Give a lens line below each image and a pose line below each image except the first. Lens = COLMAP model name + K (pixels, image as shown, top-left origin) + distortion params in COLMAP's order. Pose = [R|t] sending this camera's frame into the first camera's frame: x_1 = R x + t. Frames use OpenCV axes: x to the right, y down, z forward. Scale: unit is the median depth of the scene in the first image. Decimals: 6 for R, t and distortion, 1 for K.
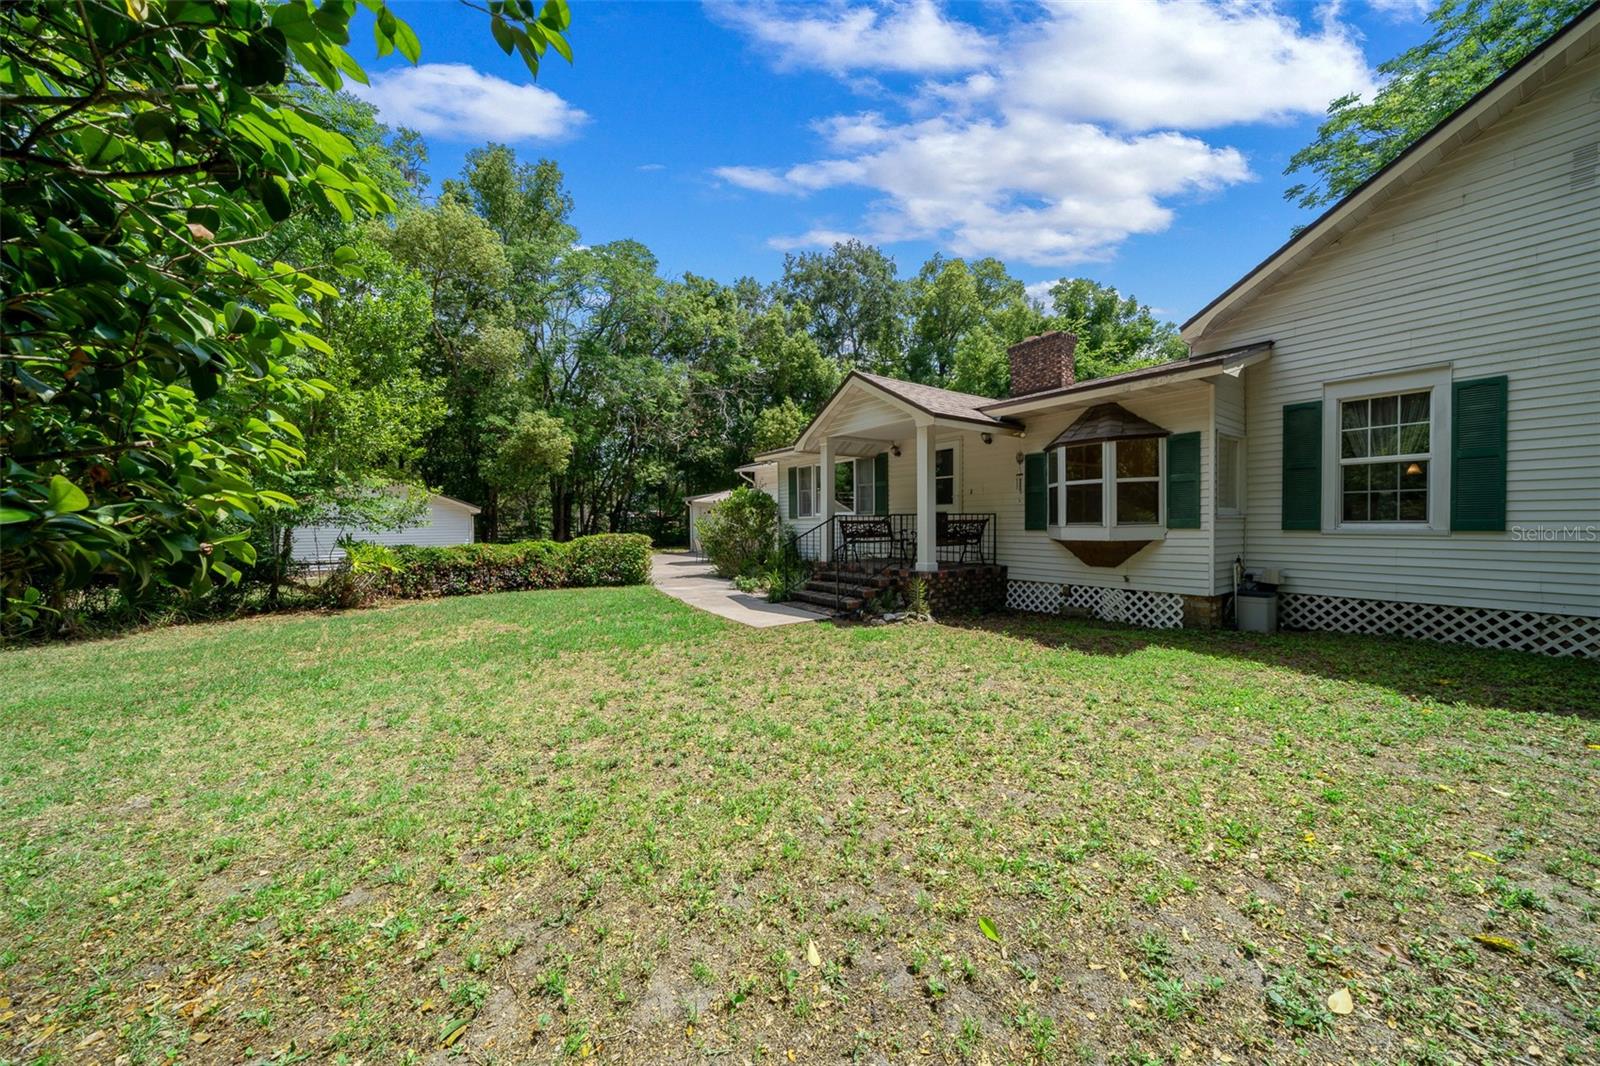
lens RADIAL K [[558.5, 0, 800.0], [0, 558.5, 533.0], [0, 0, 1]] dist [0.000127, 0.000050]
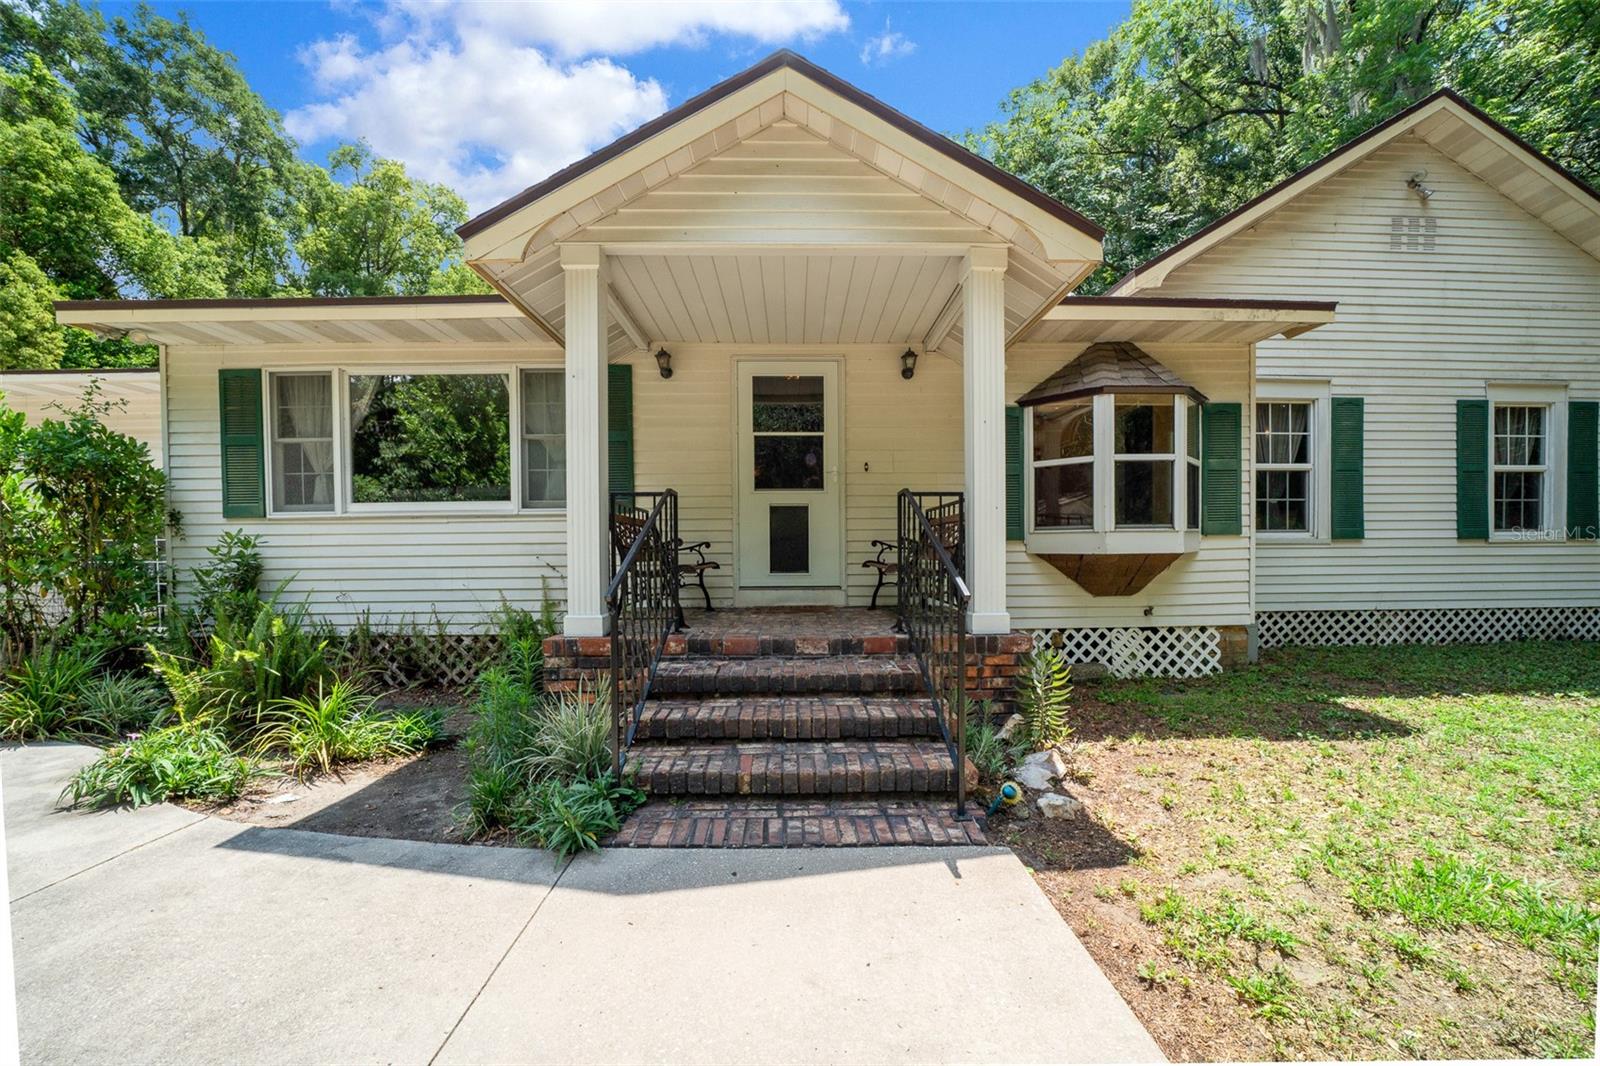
lens RADIAL K [[593.0, 0, 803.7], [0, 593.0, 568.8], [0, 0, 1]] dist [-0.022232, 0.002710]
pose [[0.550992, -0.022609, 0.834204, -0.226751], [0.020041, 0.999703, 0.013857, 0.013266], [-0.834270, 0.009083, 0.551282, 0.949114]]
